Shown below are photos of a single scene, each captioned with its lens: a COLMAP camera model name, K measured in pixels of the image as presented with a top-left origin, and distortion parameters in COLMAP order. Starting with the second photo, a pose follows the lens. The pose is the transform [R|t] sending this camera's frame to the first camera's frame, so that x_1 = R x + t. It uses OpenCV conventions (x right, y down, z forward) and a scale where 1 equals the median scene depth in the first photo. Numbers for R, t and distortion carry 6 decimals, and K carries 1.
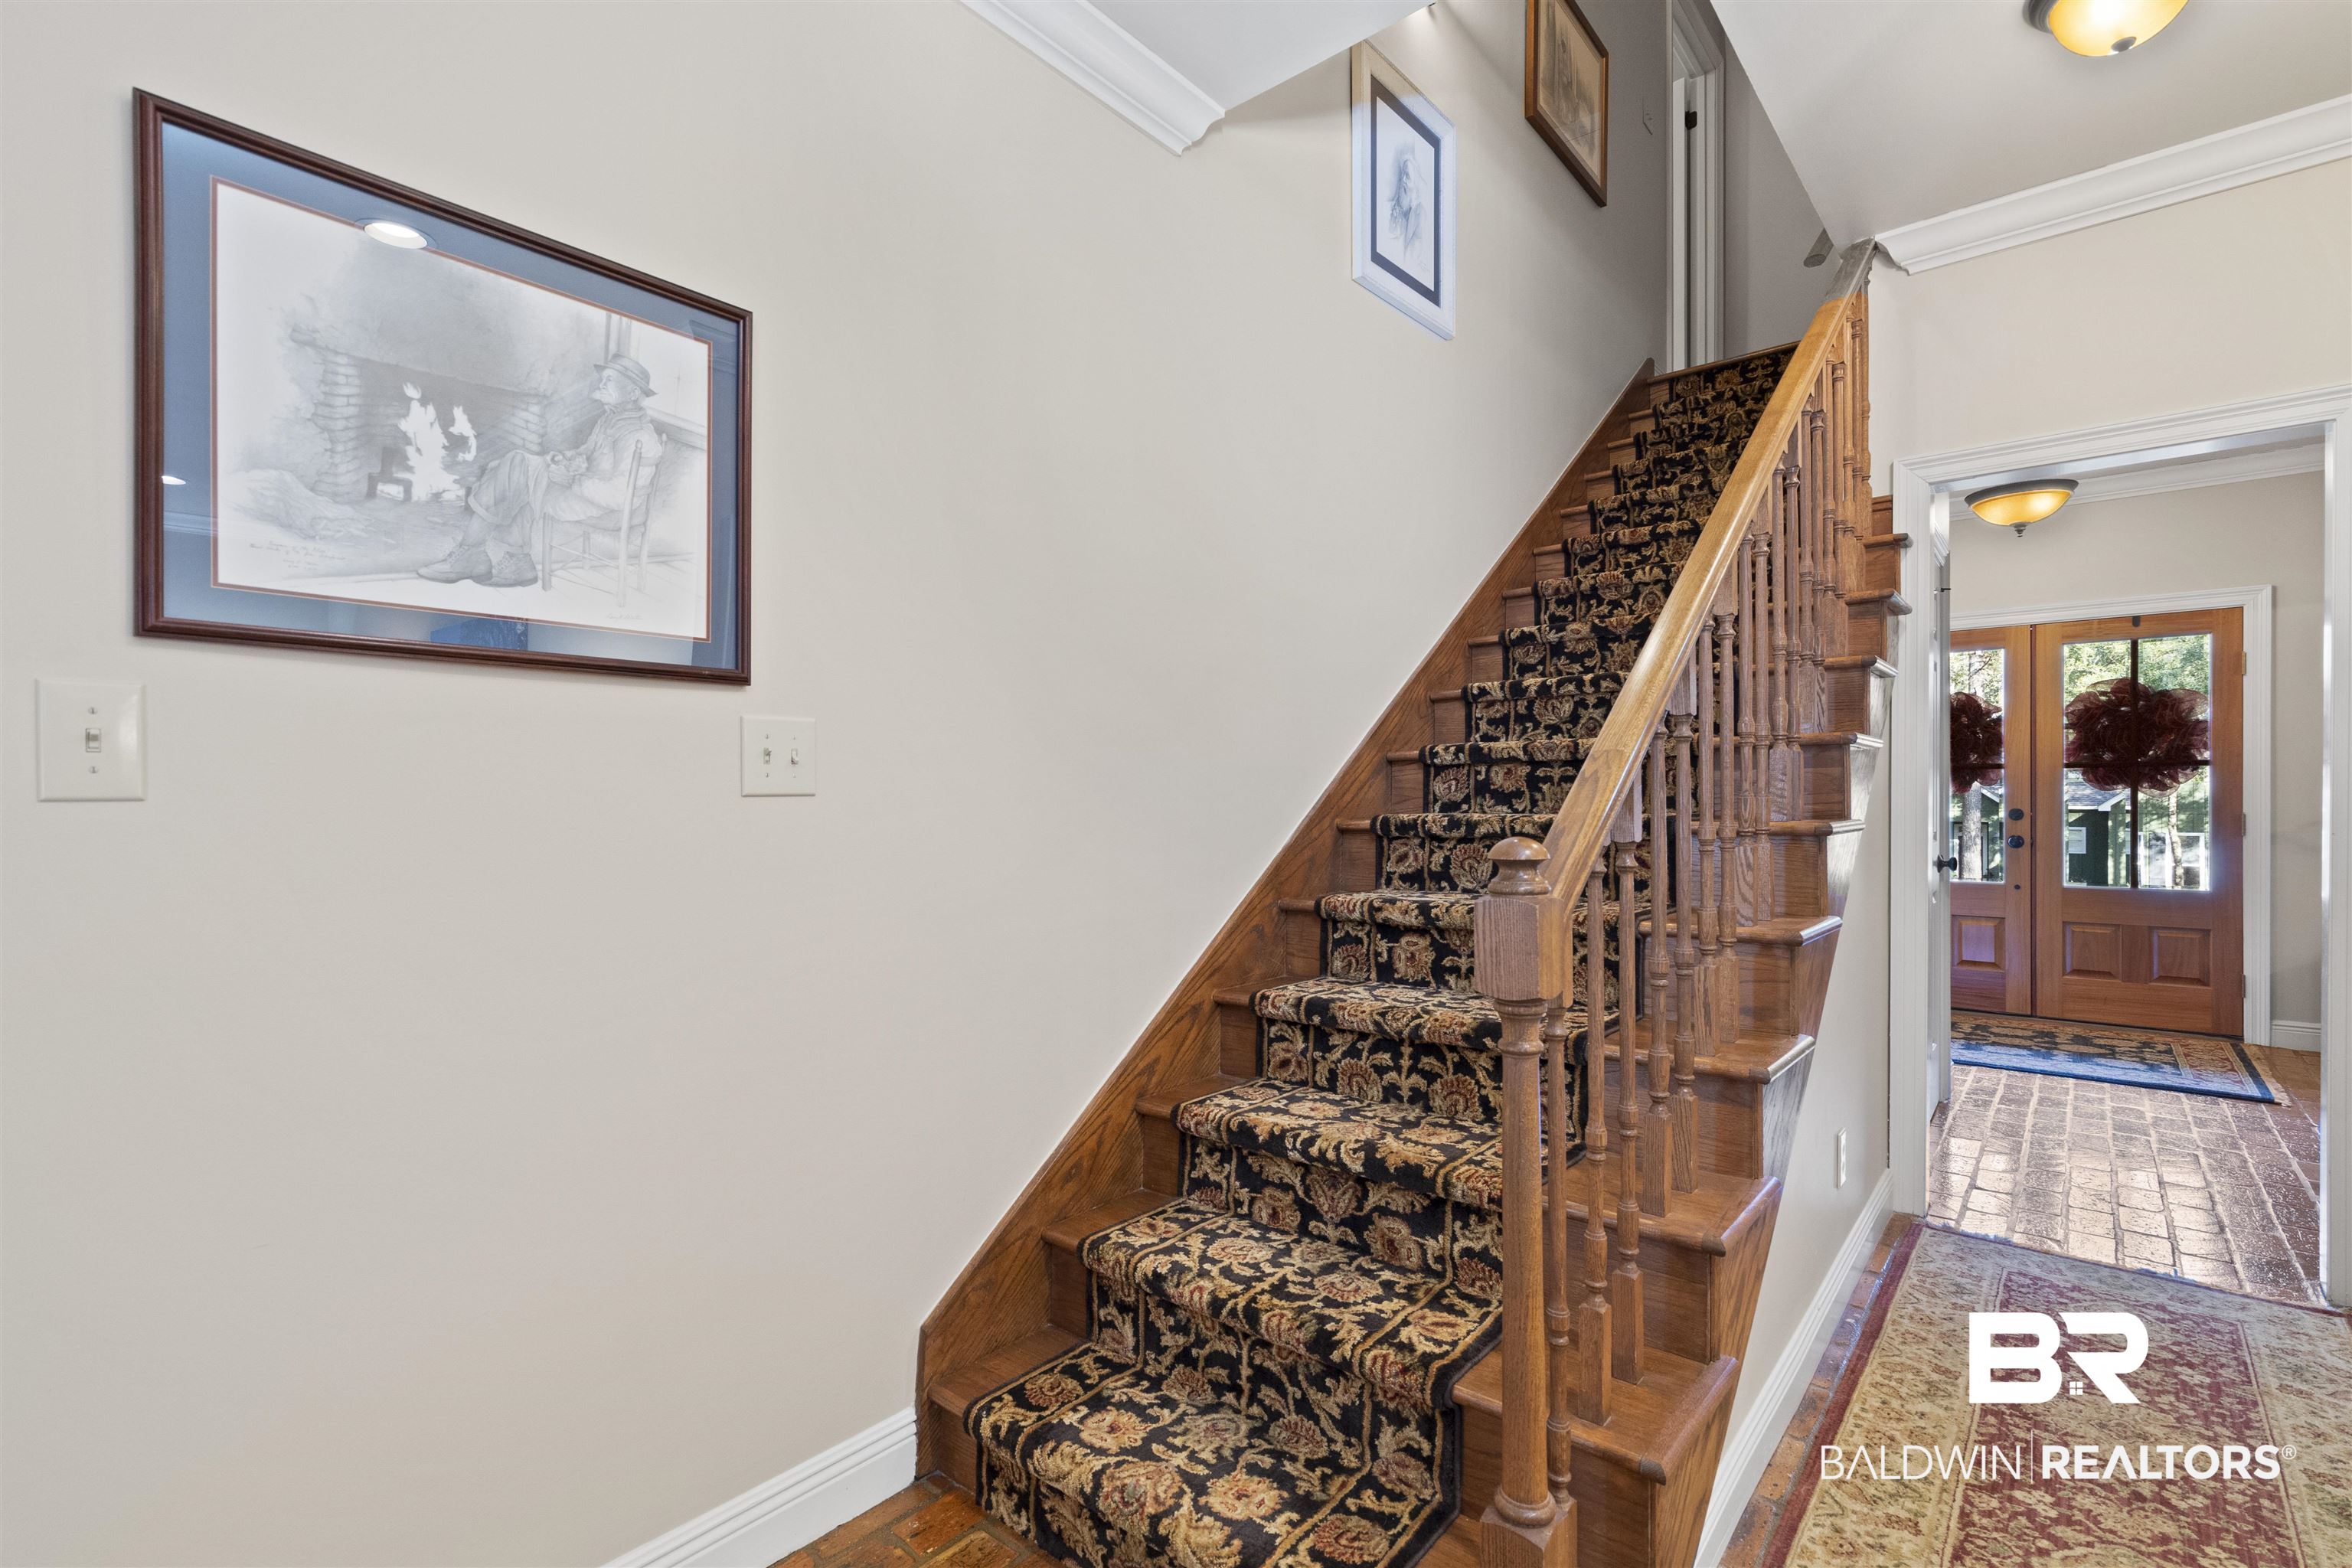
lens RADIAL K [[1069.8, 0, 1167.7], [0, 1069.8, 789.8], [0, 0, 1]] dist [-0.003371, 0.001208]
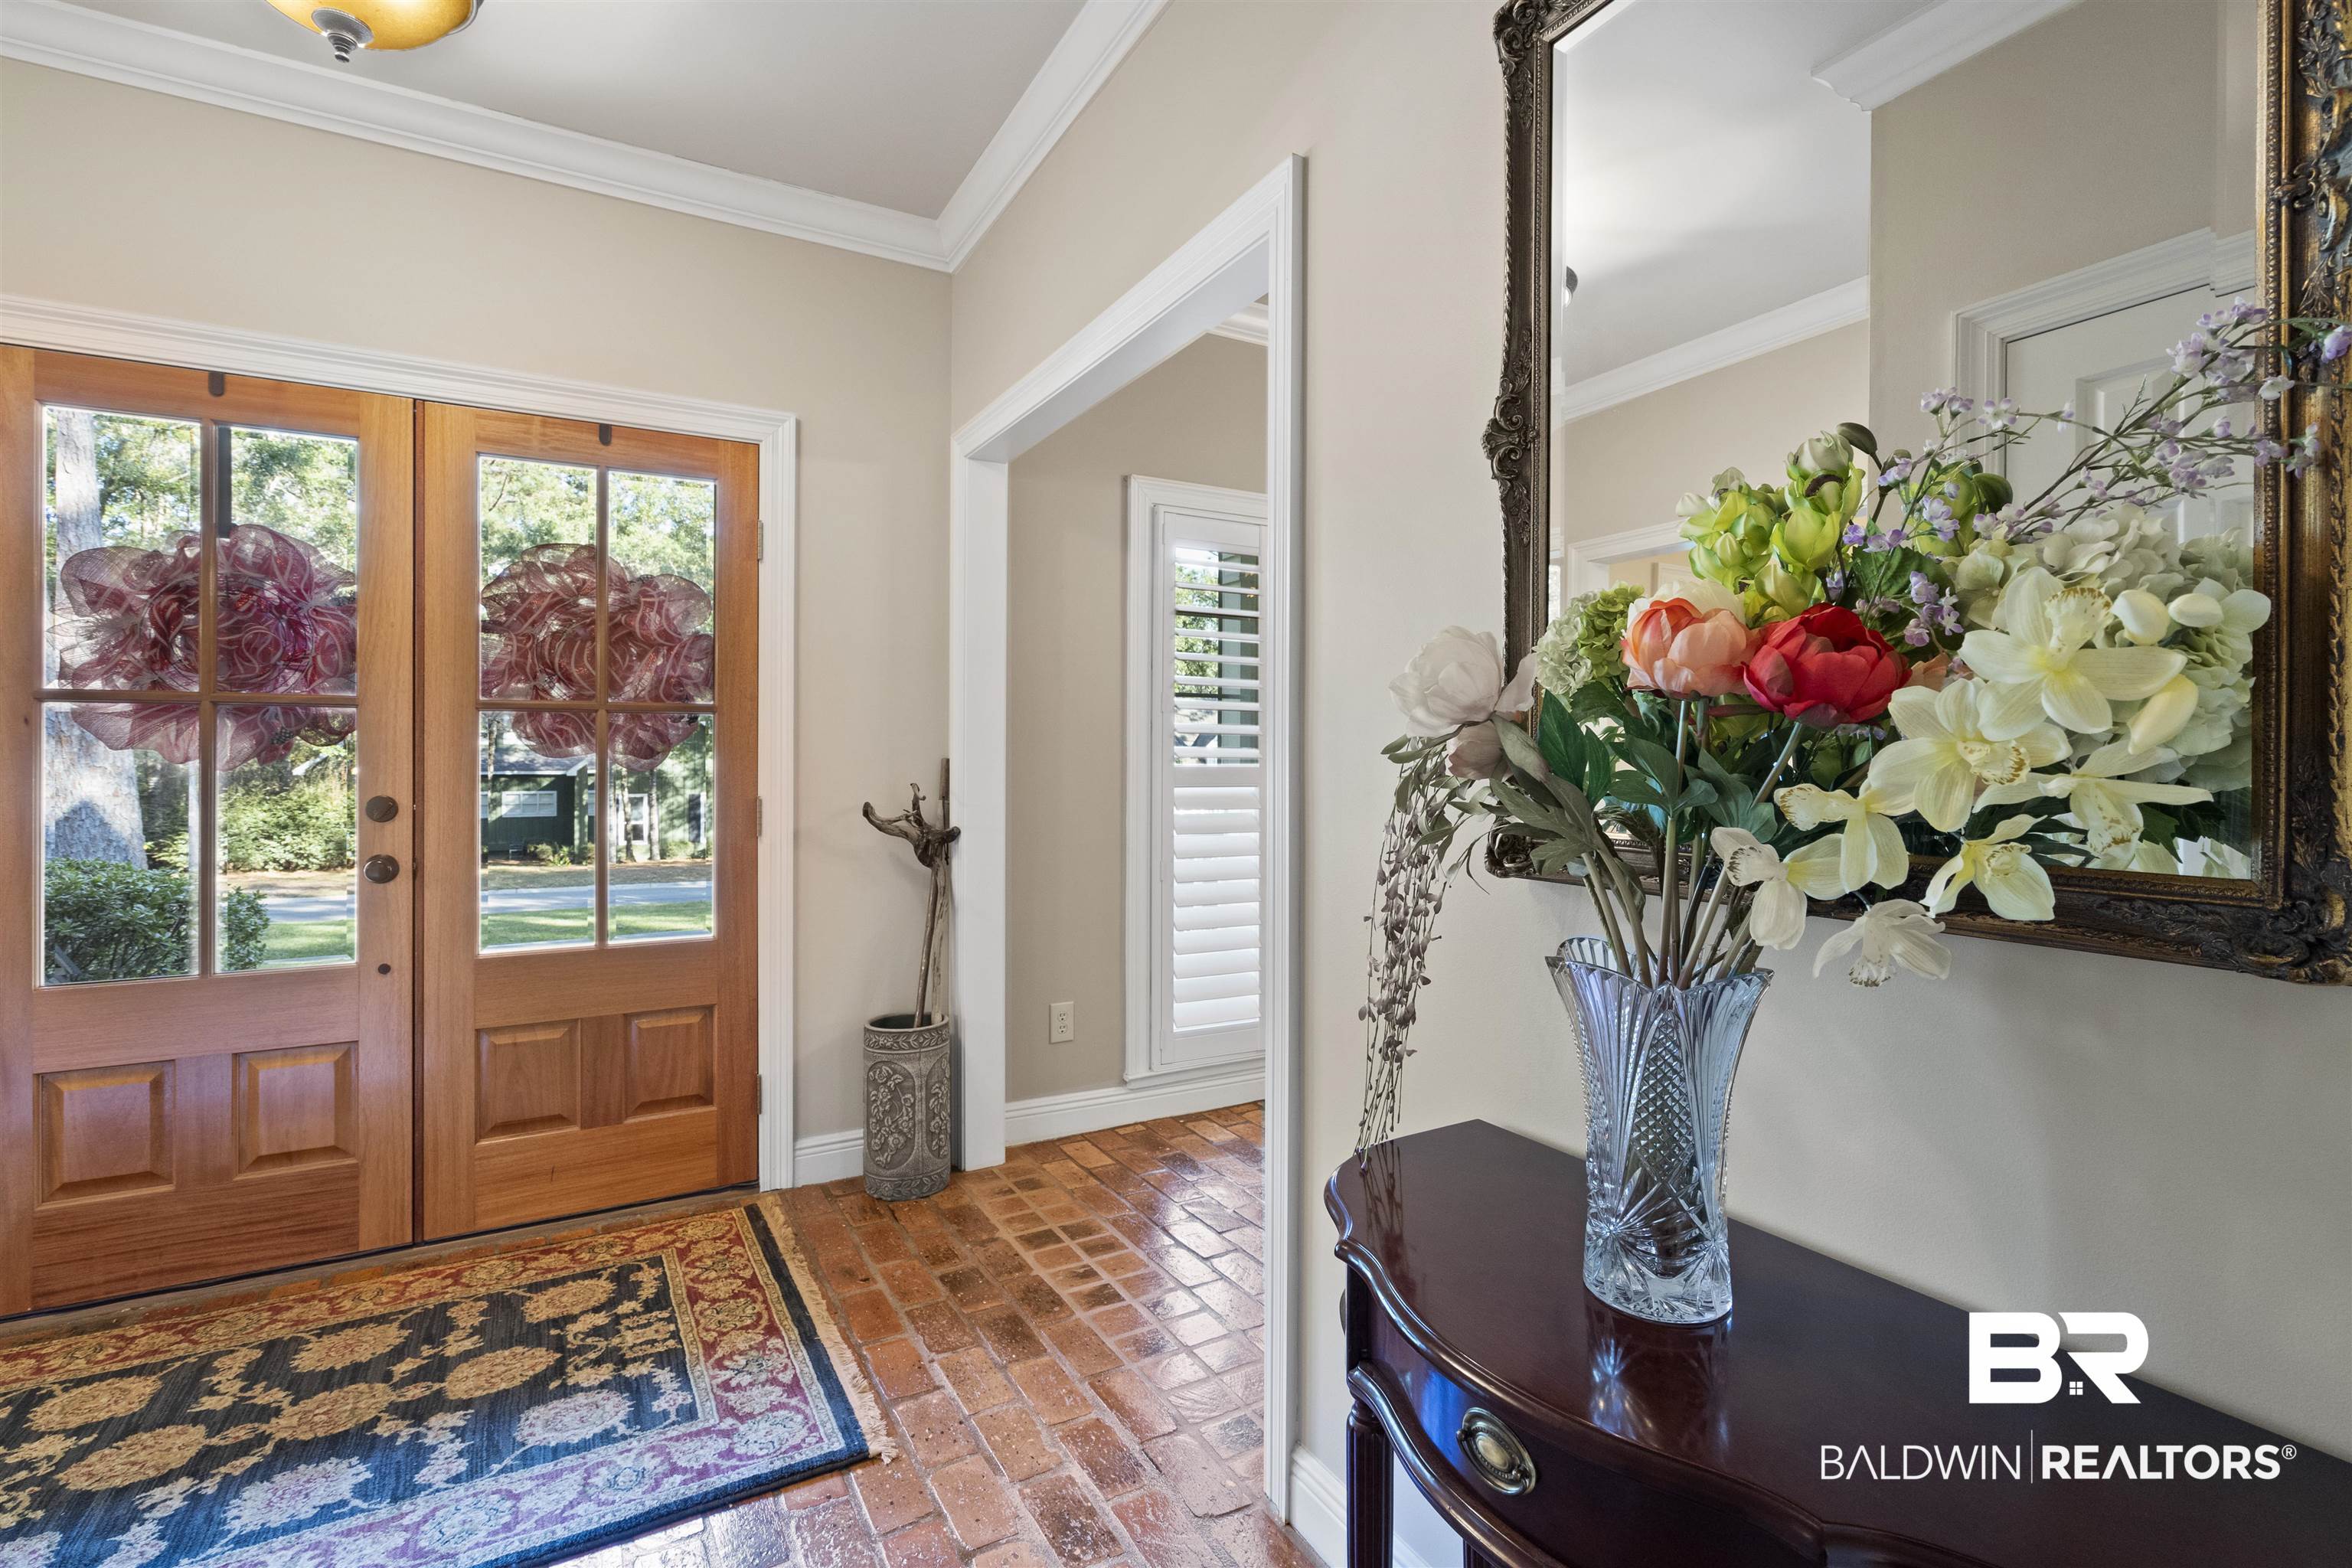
lens RADIAL K [[1069.8, 0, 1181.9], [0, 1069.8, 762.2], [0, 0, 1]] dist [-0.003371, 0.001208]
pose [[0.326451, -0.001702, 0.945213, 0.495580], [-0.004169, 0.999986, 0.003241, 0.000322], [-0.945205, -0.004999, 0.326439, 0.551883]]
